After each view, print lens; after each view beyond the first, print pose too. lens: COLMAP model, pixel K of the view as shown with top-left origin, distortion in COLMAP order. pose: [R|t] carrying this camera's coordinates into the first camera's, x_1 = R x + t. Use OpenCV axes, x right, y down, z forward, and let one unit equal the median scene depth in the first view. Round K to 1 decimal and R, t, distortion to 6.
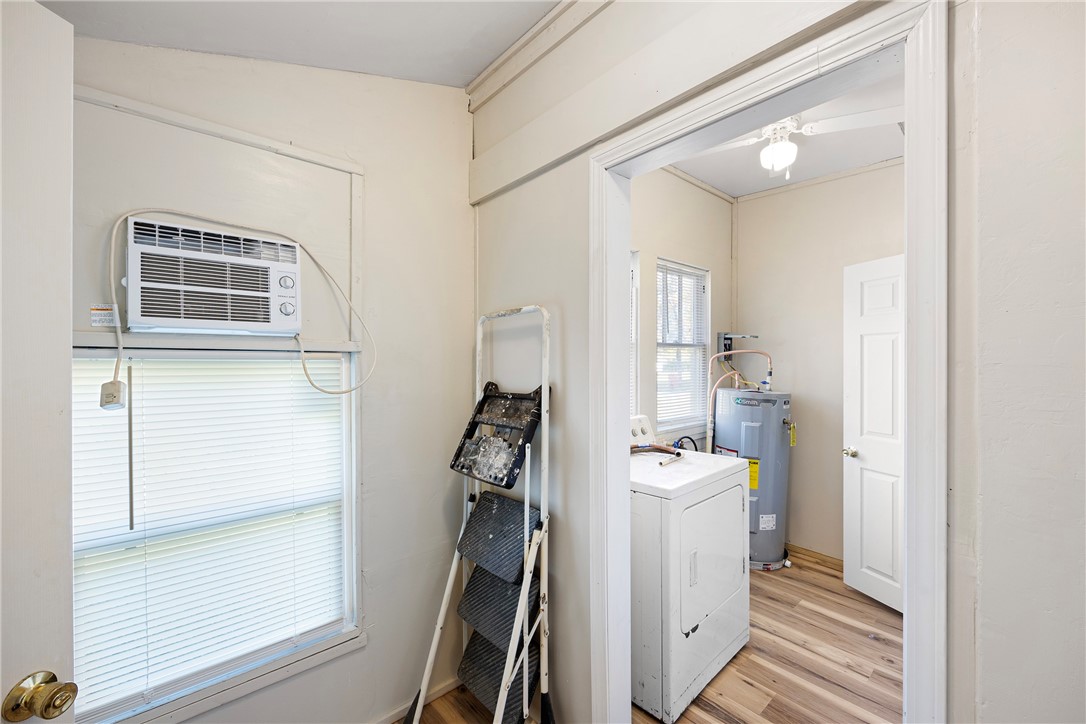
lens RADIAL K [[435.5, 0, 545.3], [0, 435.5, 368.1], [0, 0, 1]] dist [0.001414, 0.000304]
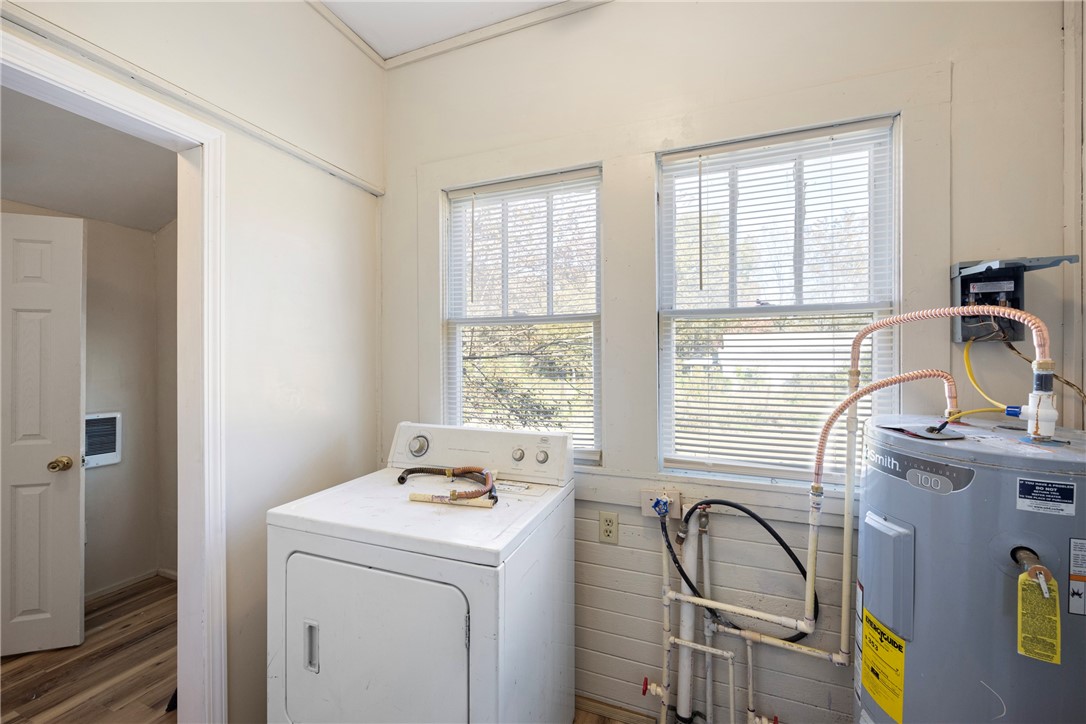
lens RADIAL K [[430.7, 0, 548.9], [0, 430.7, 355.2], [0, 0, 1]] dist [-0.003181, -0.000300]
pose [[0.472760, 0.008616, -0.881149, 0.648857], [-0.001808, 0.999960, 0.008808, -0.008874], [0.881189, -0.002570, 0.472756, 0.602387]]
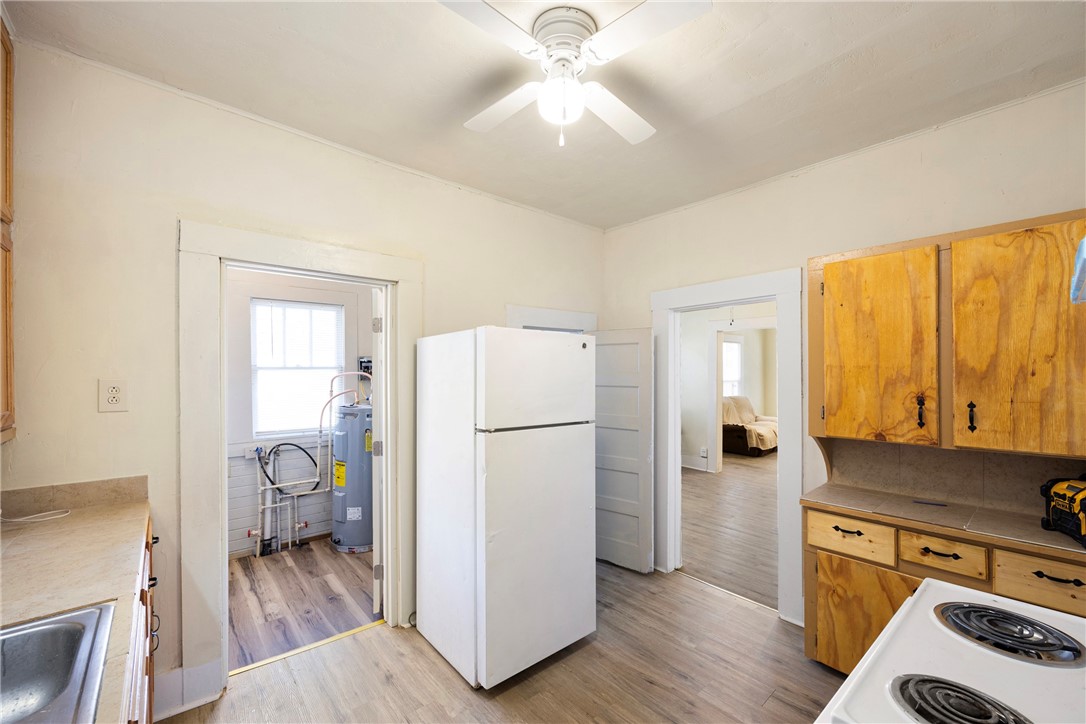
lens RADIAL K [[446.4, 0, 549.3], [0, 446.4, 372.0], [0, 0, 1]] dist [-0.001585, -0.000106]
pose [[0.999989, -0.002920, -0.003629, 1.067154], [0.002906, 0.999989, -0.003757, -0.037186], [0.003640, 0.003747, 0.999986, -0.250619]]
